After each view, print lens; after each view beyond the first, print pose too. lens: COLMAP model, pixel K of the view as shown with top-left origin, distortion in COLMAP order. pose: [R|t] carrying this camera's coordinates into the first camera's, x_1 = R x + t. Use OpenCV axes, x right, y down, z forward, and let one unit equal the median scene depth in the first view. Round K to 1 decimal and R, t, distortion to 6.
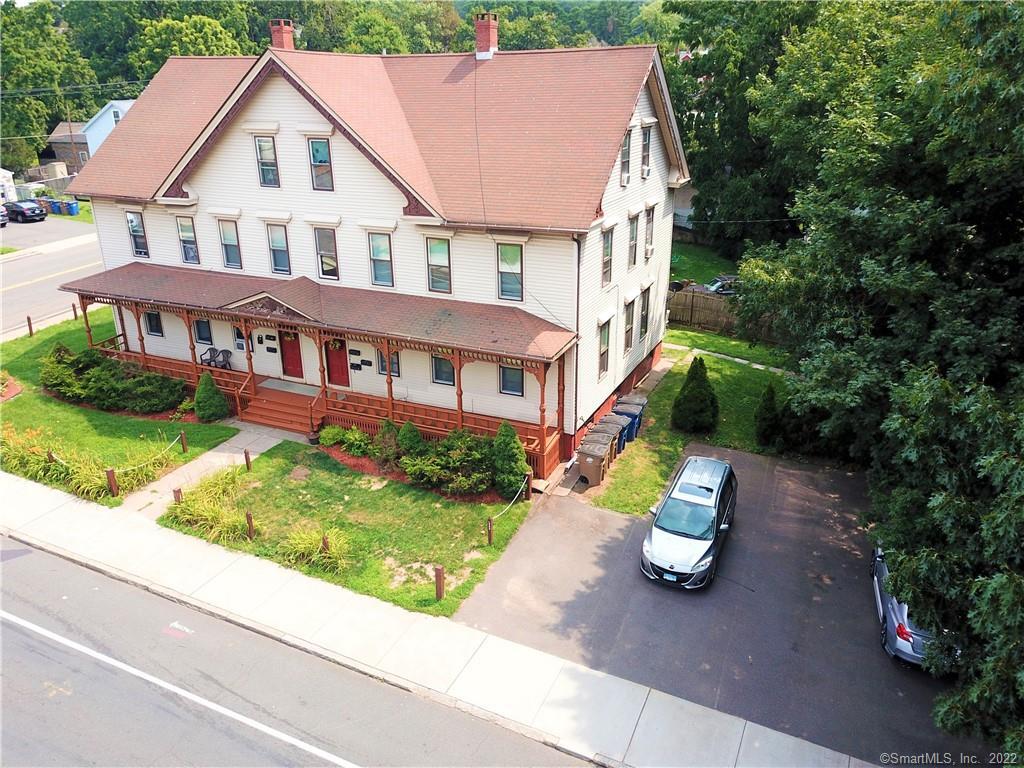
lens RADIAL K [[787.7, 0, 518.7], [0, 787.7, 384.3], [0, 0, 1]] dist [0.003854, 0.009262]
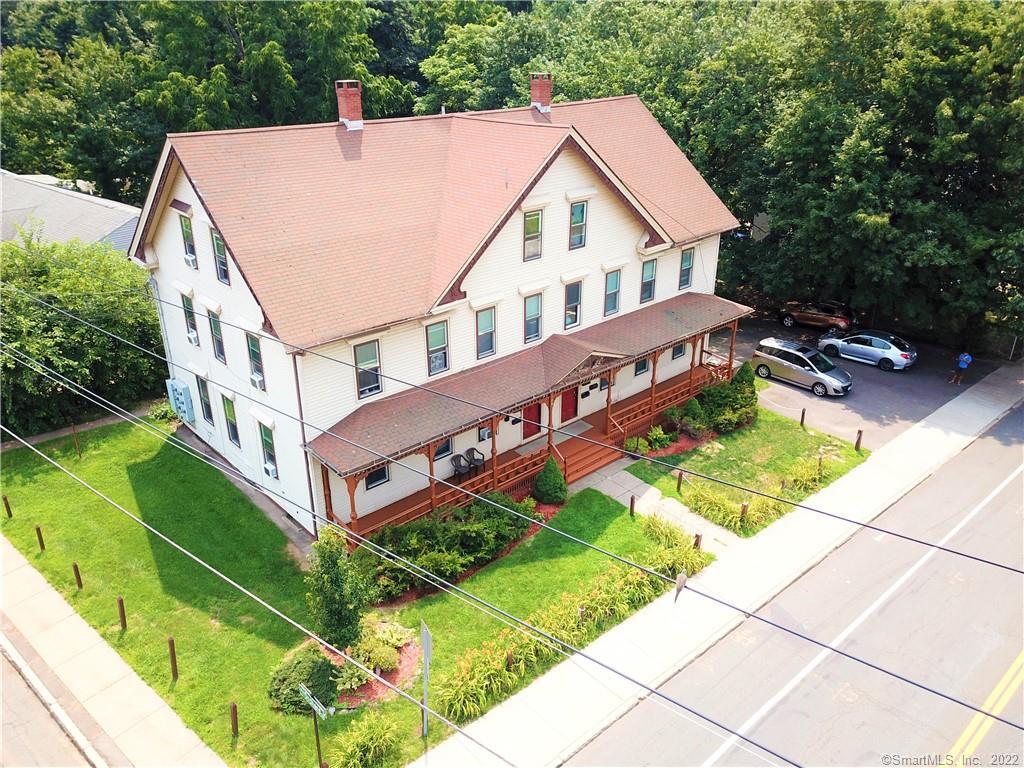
lens RADIAL K [[787.7, 0, 518.7], [0, 787.7, 384.3], [0, 0, 1]] dist [0.003854, 0.009262]
pose [[0.382032, -0.380102, 0.842362, -1.234937], [0.330325, 0.907448, 0.259661, -0.374463], [-0.863097, 0.179054, 0.472231, 0.573077]]
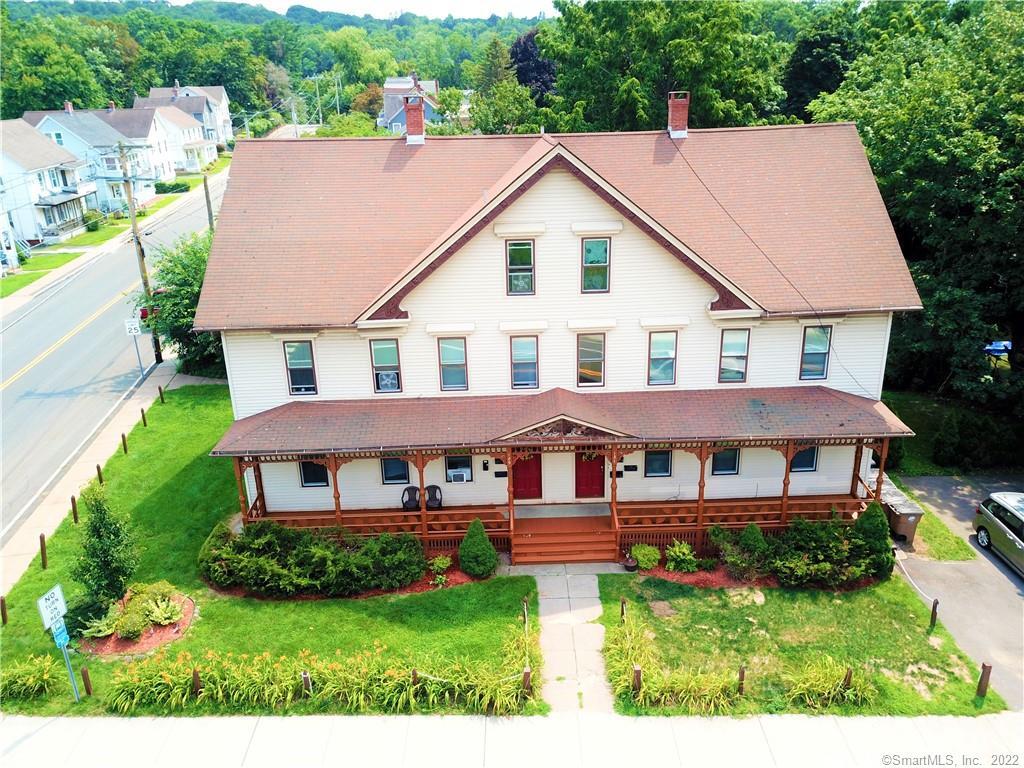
lens RADIAL K [[790.3, 0, 516.2], [0, 790.3, 382.1], [0, 0, 1]] dist [0.012318, 0.000454]
pose [[0.899631, -0.167546, 0.403227, -0.693911], [0.176459, 0.984190, 0.015249, -0.169910], [-0.399407, 0.057435, 0.914973, 0.206631]]
